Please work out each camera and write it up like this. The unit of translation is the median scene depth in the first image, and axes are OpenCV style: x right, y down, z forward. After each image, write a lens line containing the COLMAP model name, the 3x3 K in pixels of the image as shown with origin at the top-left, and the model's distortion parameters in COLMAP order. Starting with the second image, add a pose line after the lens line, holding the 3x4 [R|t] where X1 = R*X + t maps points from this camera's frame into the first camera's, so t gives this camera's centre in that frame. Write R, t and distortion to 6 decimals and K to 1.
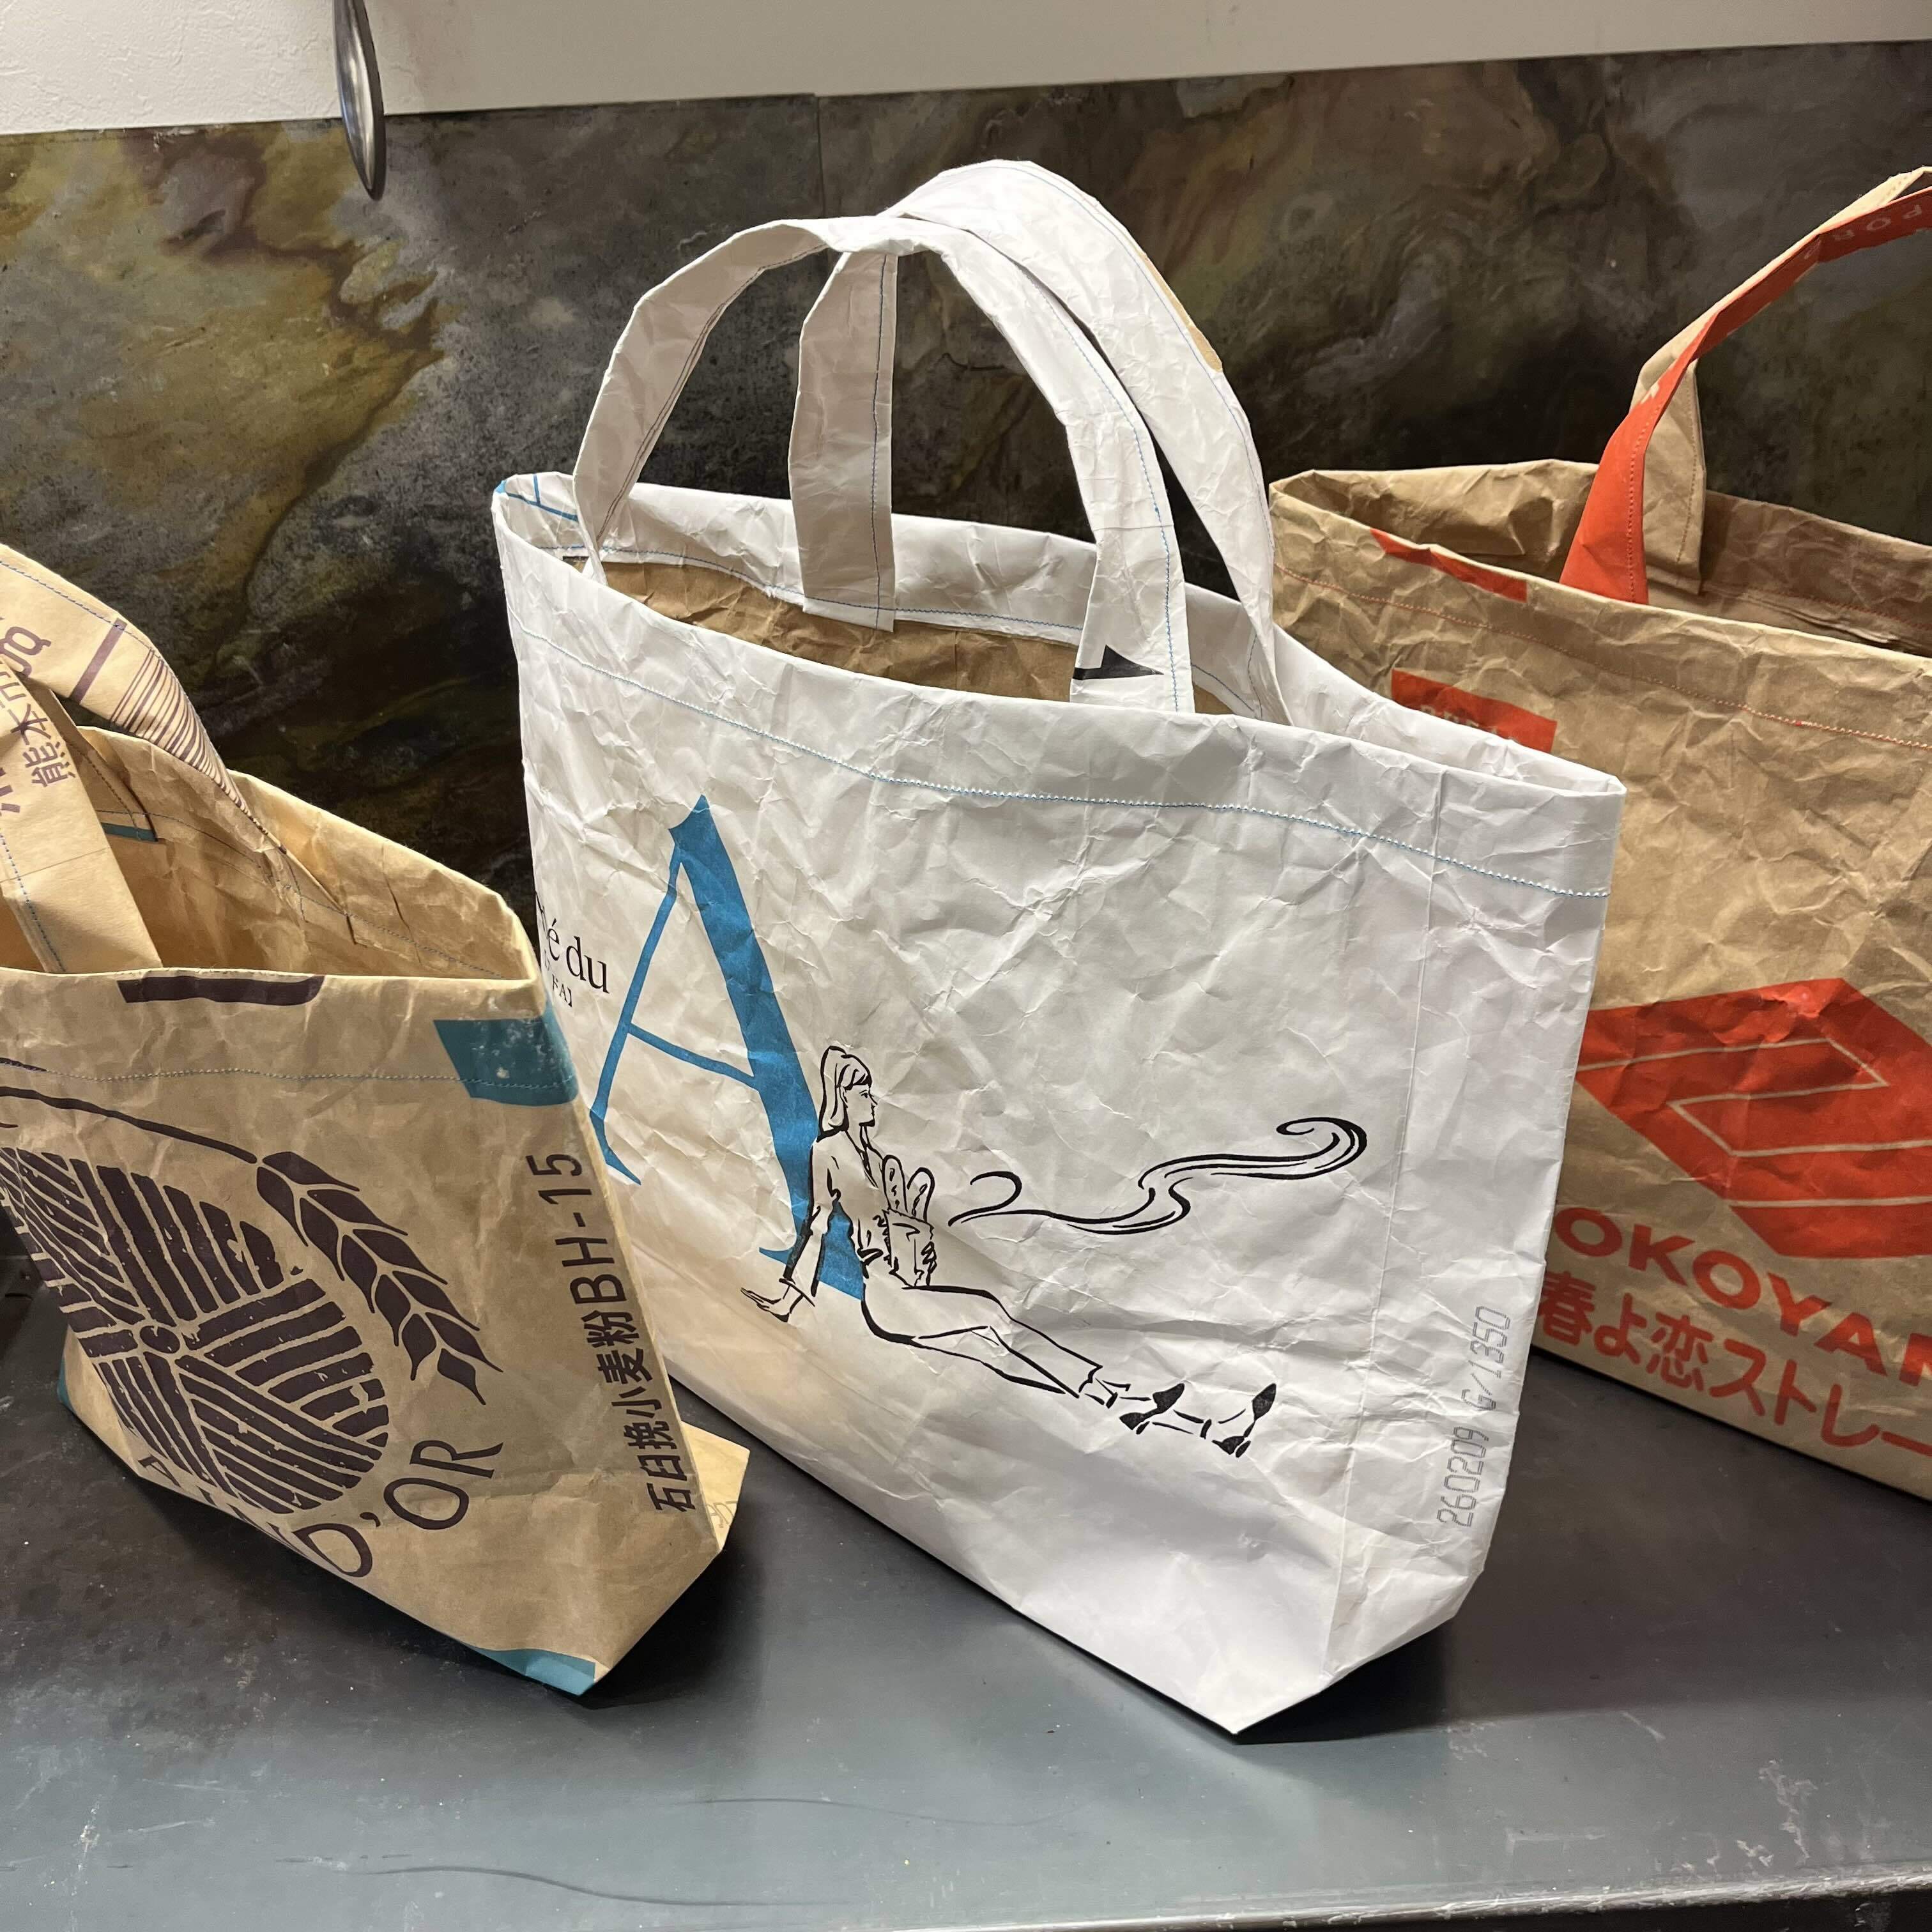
lens RADIAL K [[1957.6, 0, 980.1], [0, 1957.6, 970.5], [0, 0, 1]] dist [0.030412, -0.014092]
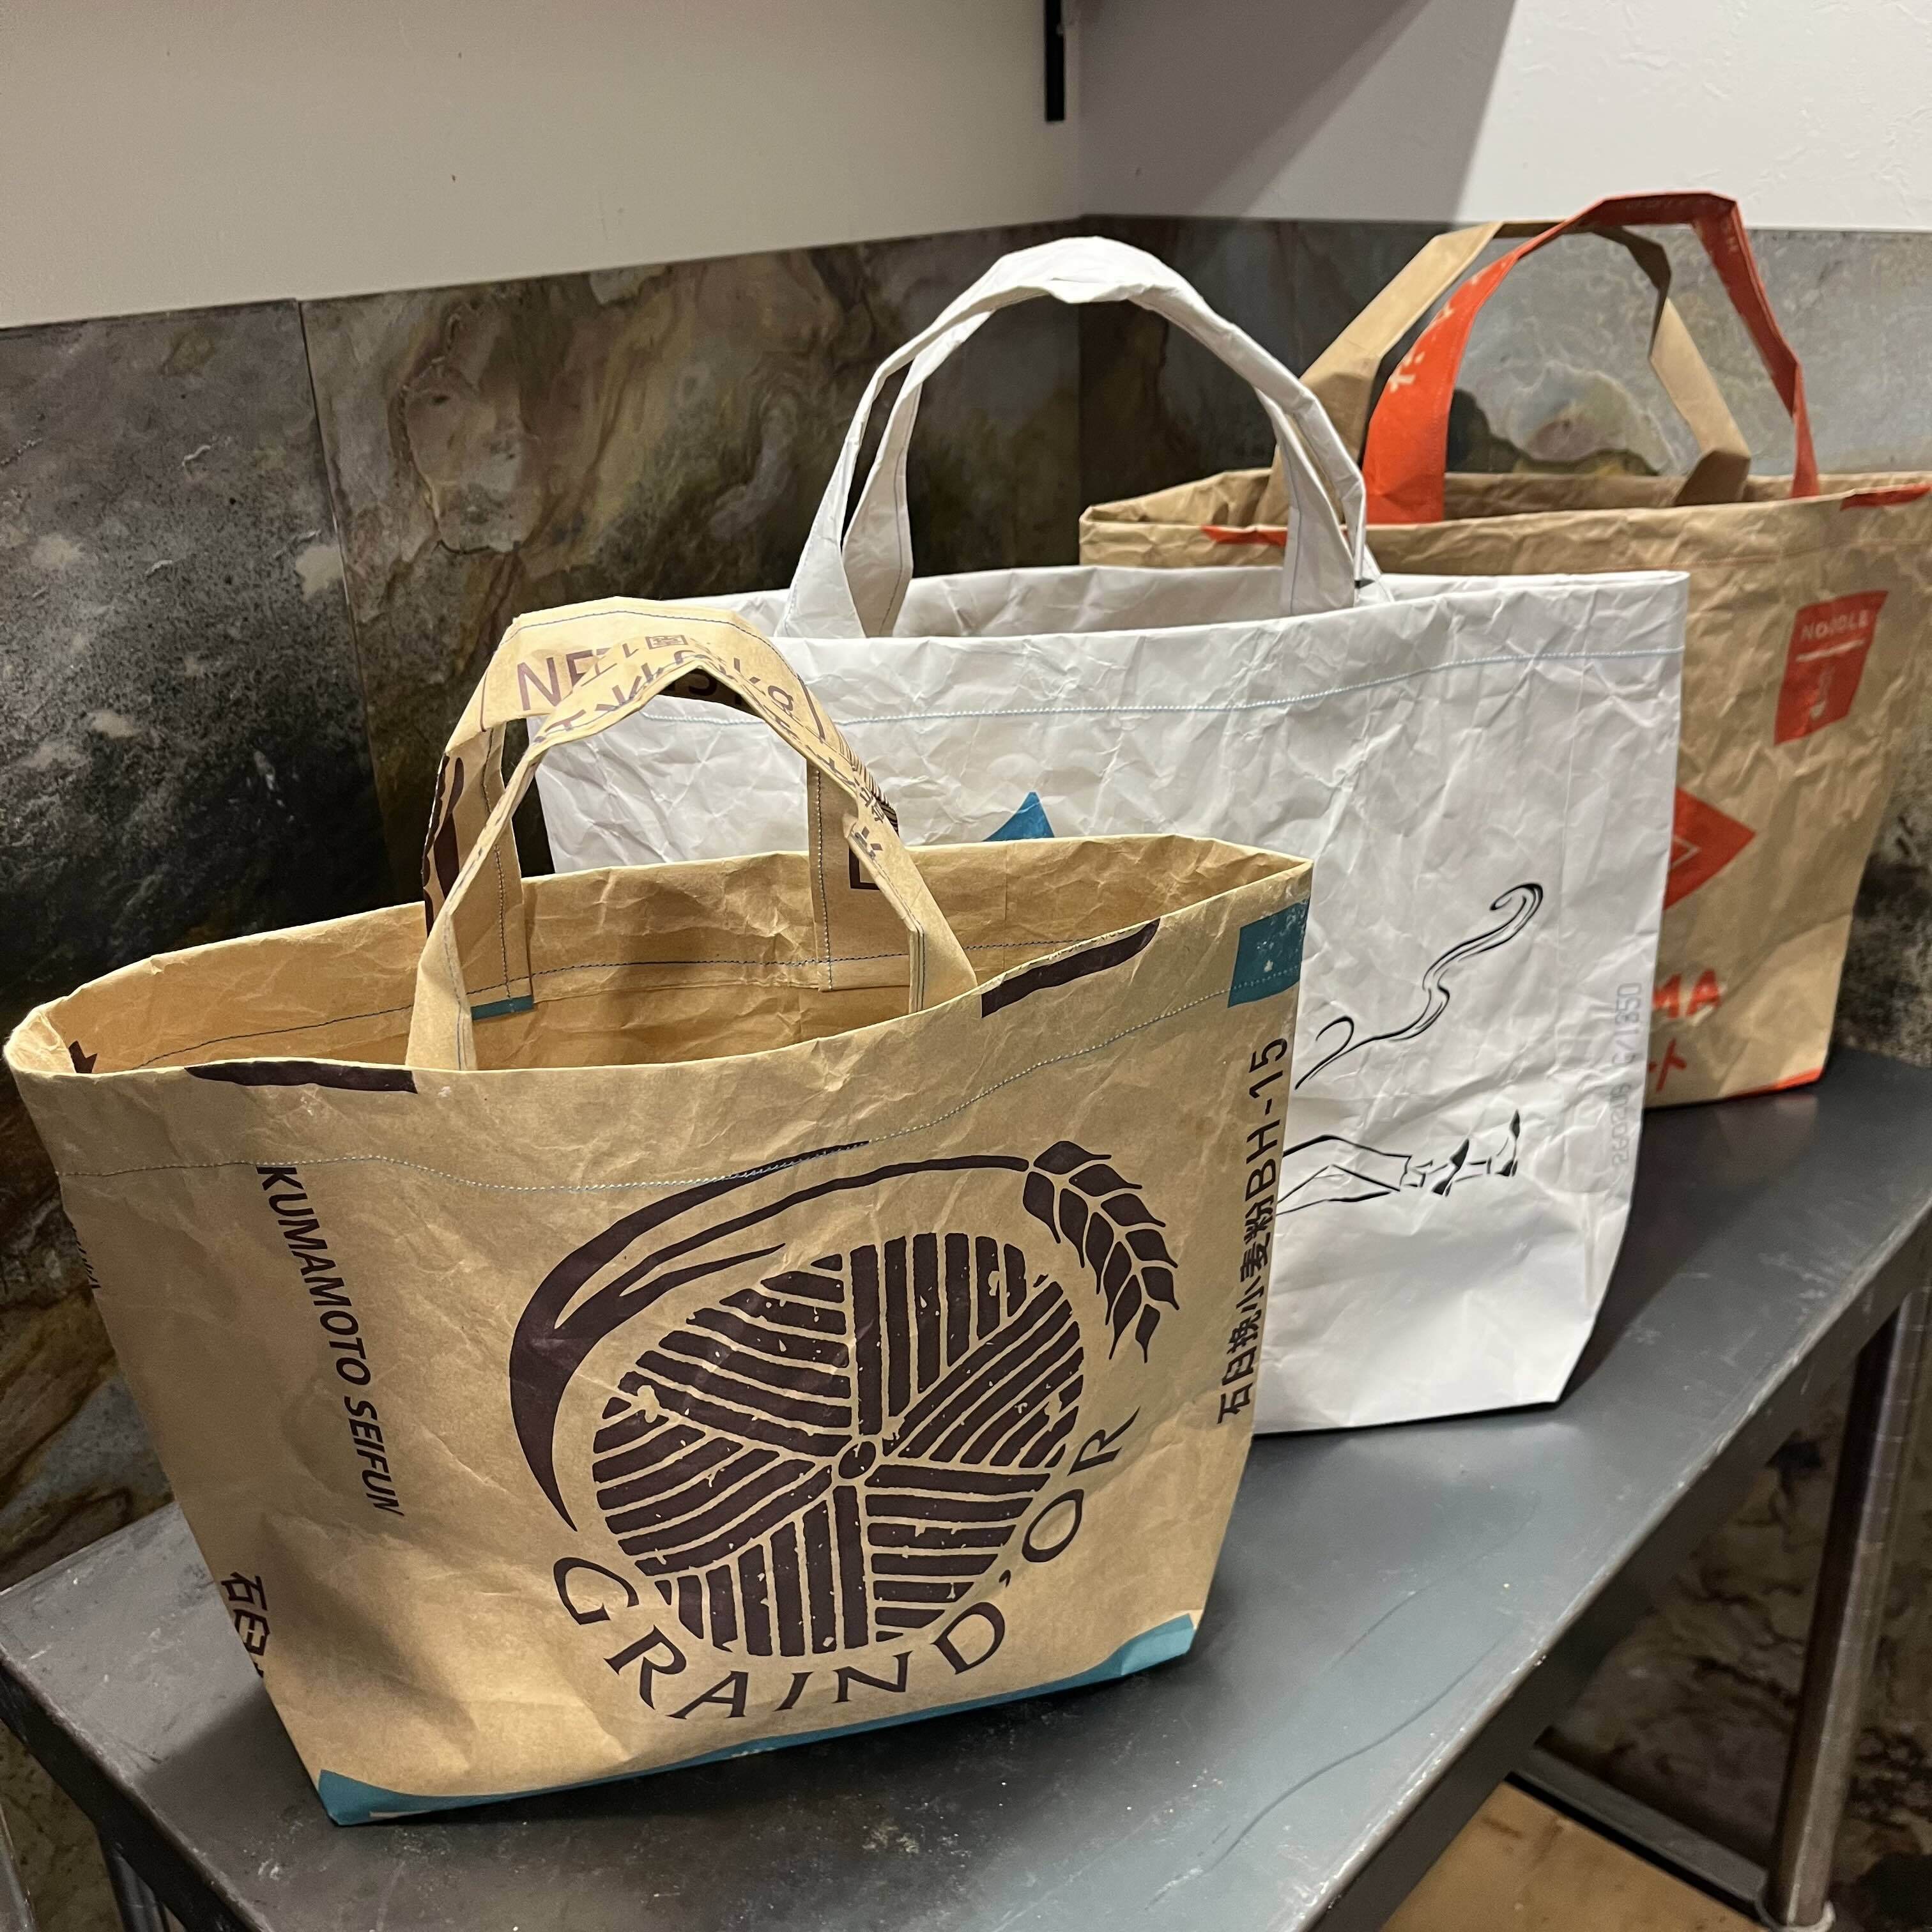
lens RADIAL K [[1957.6, 0, 980.1], [0, 1957.6, 970.5], [0, 0, 1]] dist [0.030412, -0.014092]
pose [[0.701801, -0.276302, 0.656607, -0.934741], [0.371298, 0.928494, -0.006141, 0.000150], [-0.607958, 0.248106, 0.754208, 0.211010]]
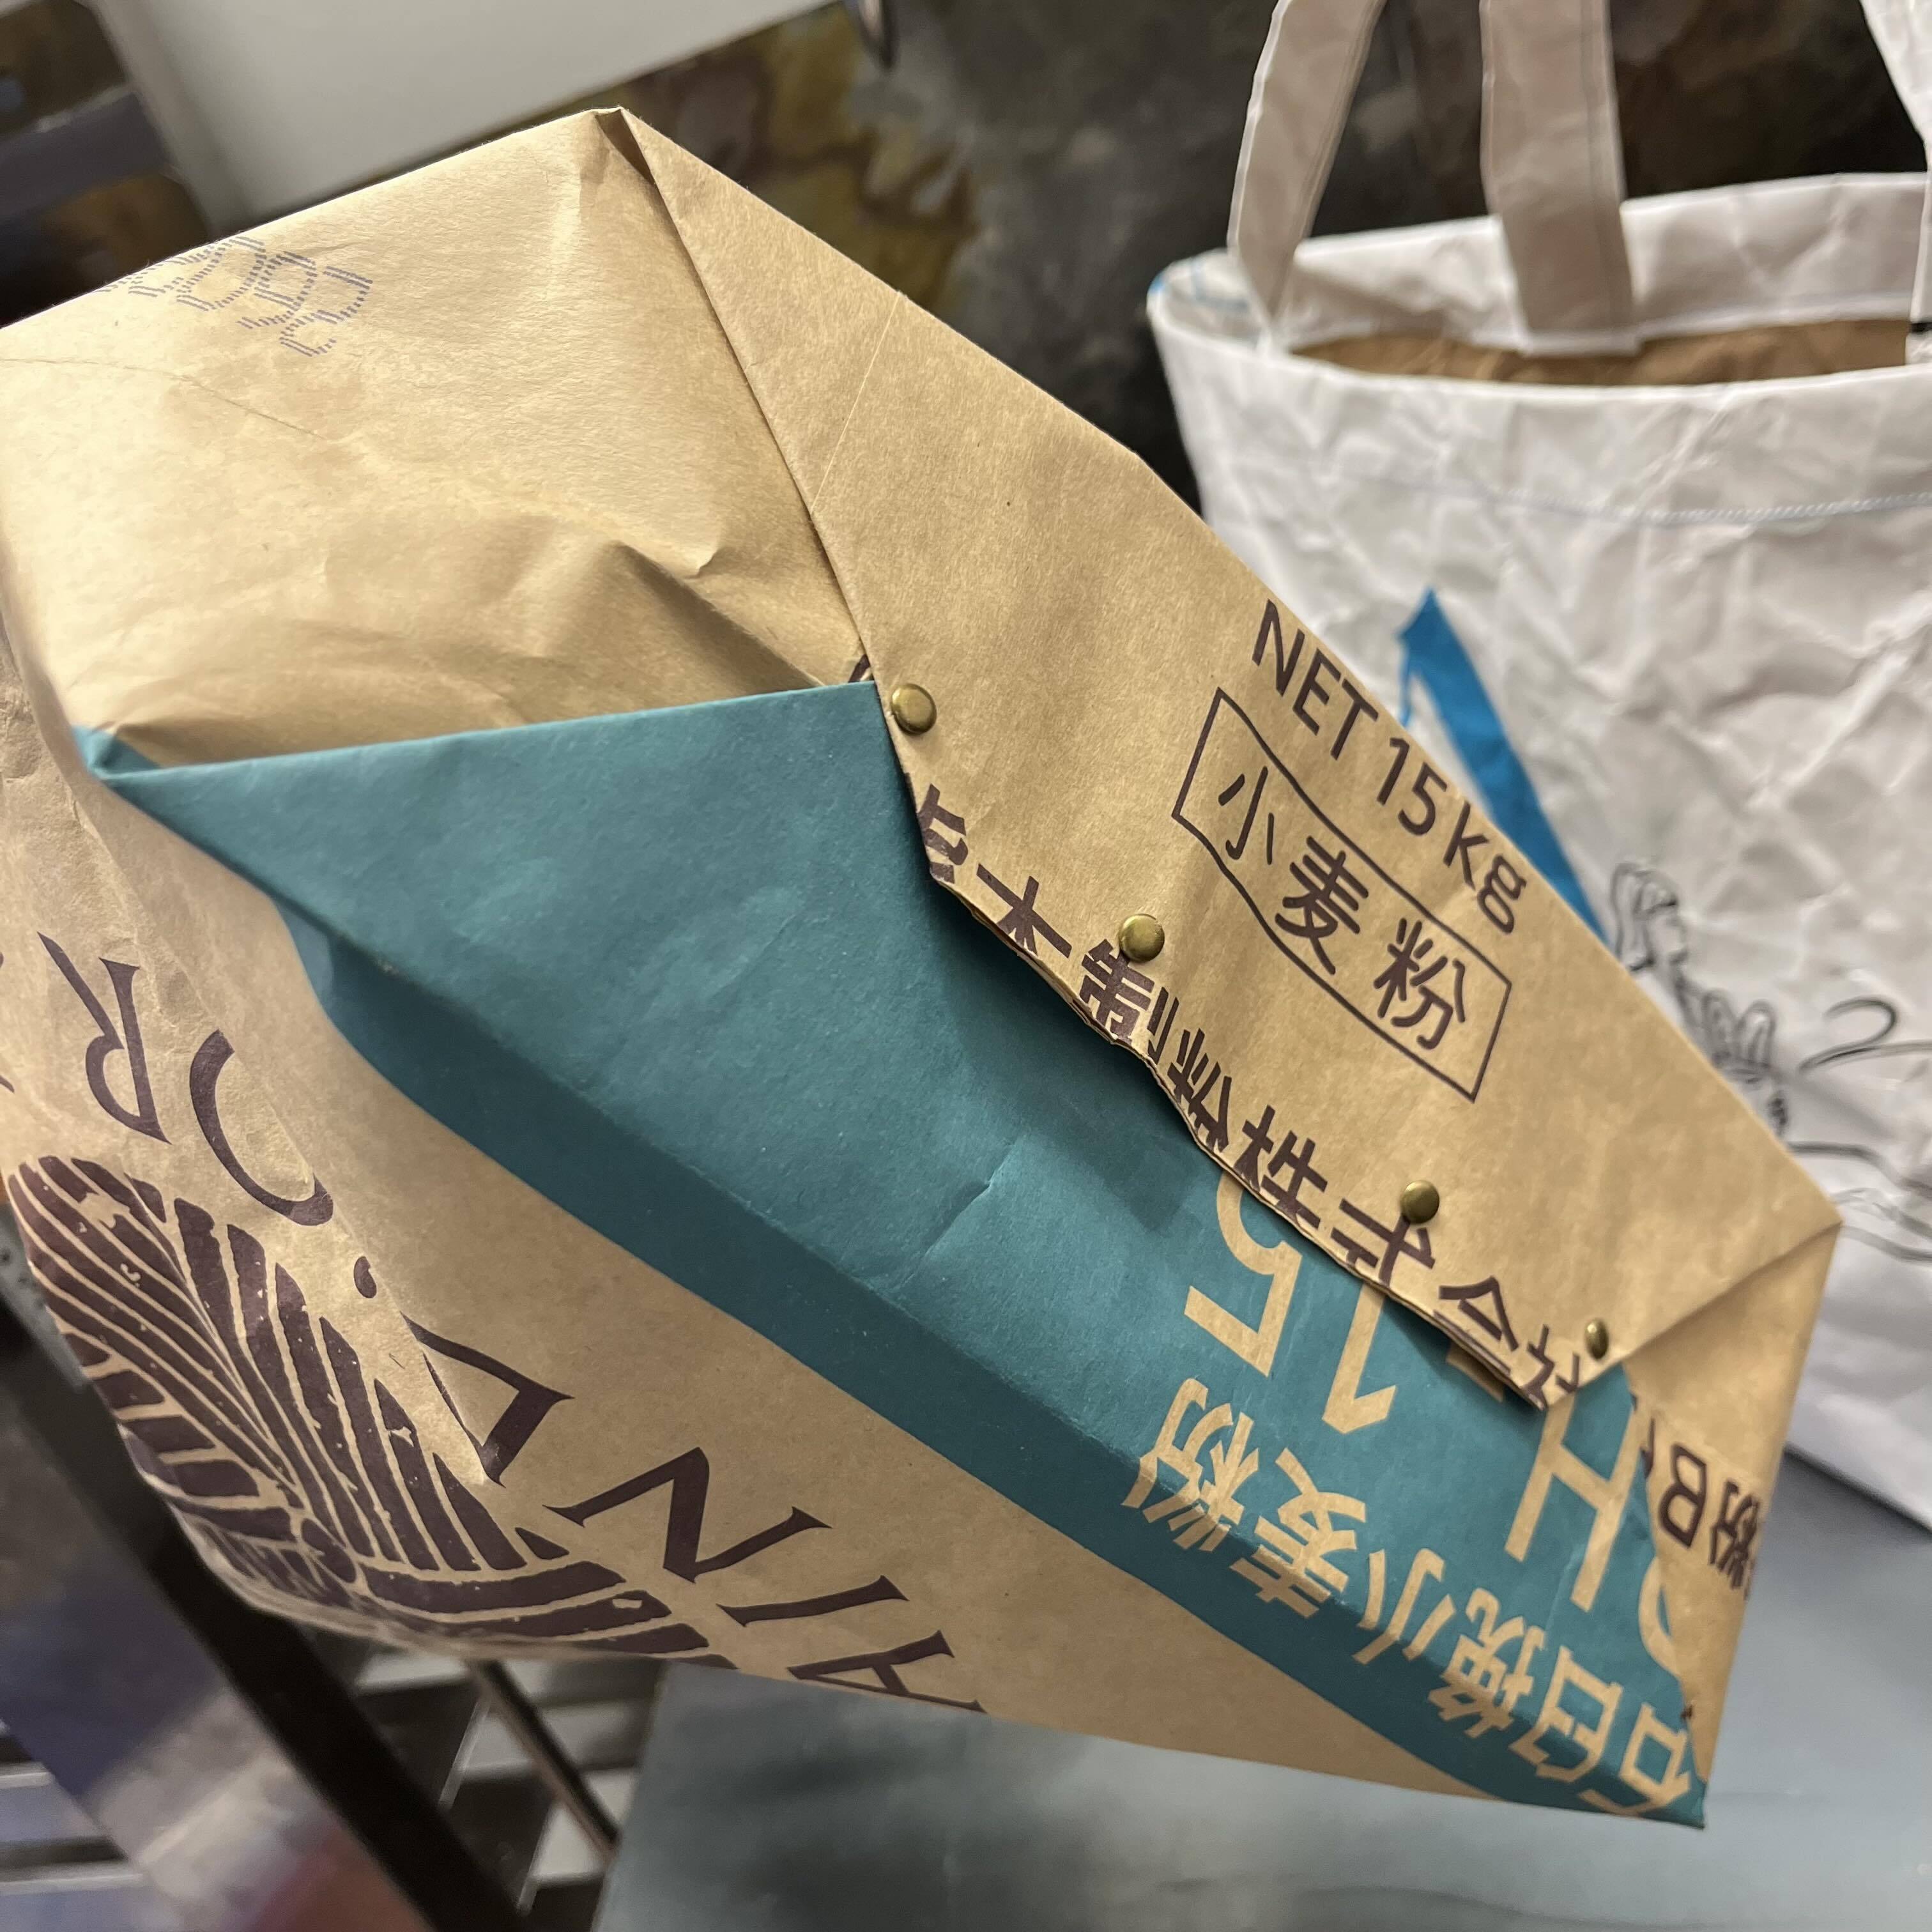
lens RADIAL K [[1997.6, 0, 966.6], [0, 1997.6, 933.9], [0, 0, 1]] dist [-0.150679, 0.358993]
pose [[0.920383, -0.104398, -0.376823, -0.021983], [0.124641, 0.991758, 0.029668, 0.008537], [0.370620, -0.074273, 0.925810, 0.141983]]
